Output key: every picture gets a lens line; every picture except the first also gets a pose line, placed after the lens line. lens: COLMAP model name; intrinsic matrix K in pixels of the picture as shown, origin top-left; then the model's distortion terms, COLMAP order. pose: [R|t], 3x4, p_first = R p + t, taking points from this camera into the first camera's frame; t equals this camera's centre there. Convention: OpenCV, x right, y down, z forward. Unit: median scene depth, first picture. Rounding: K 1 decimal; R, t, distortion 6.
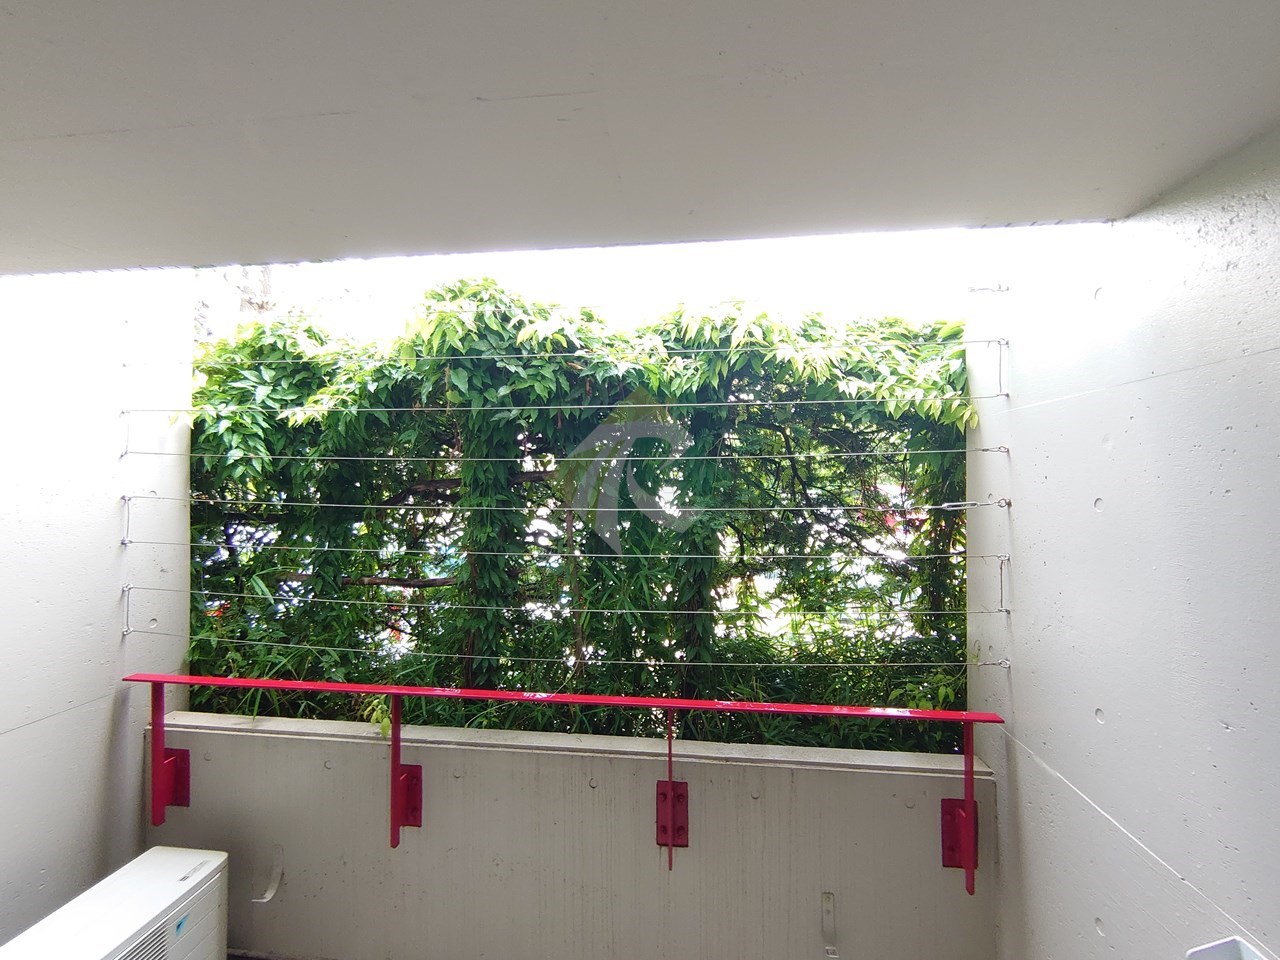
lens RADIAL K [[550.2, 0, 641.4], [0, 550.2, 476.1], [0, 0, 1]] dist [-0.000532, -0.001970]
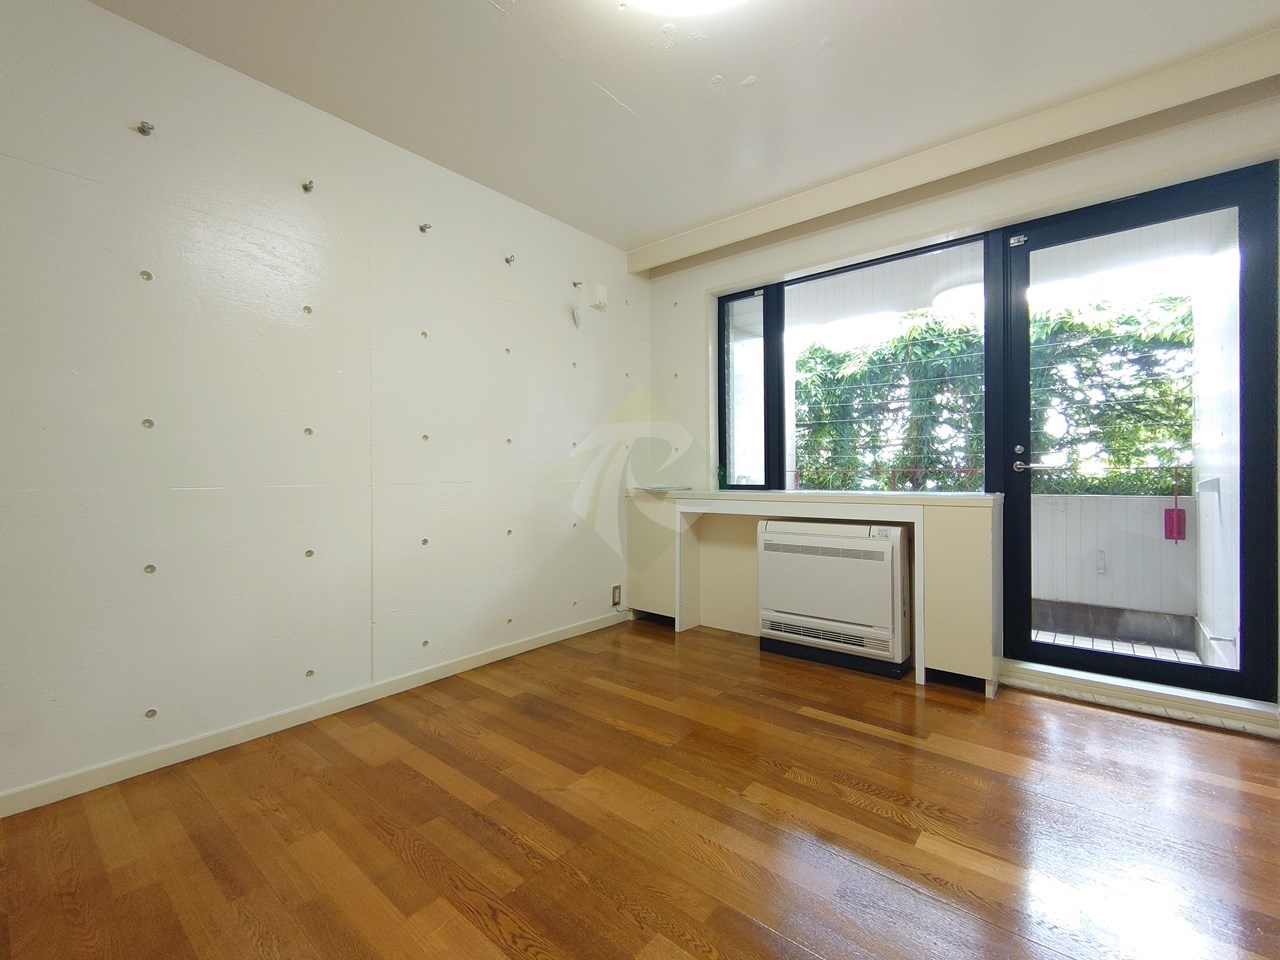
lens RADIAL K [[550.2, 0, 642.6], [0, 550.2, 479.1], [0, 0, 1]] dist [-0.000532, -0.001970]
pose [[0.840153, -0.001747, -0.542347, -0.023535], [0.011637, 0.999823, 0.014806, 0.343568], [0.542225, -0.018751, 0.840024, -1.713592]]
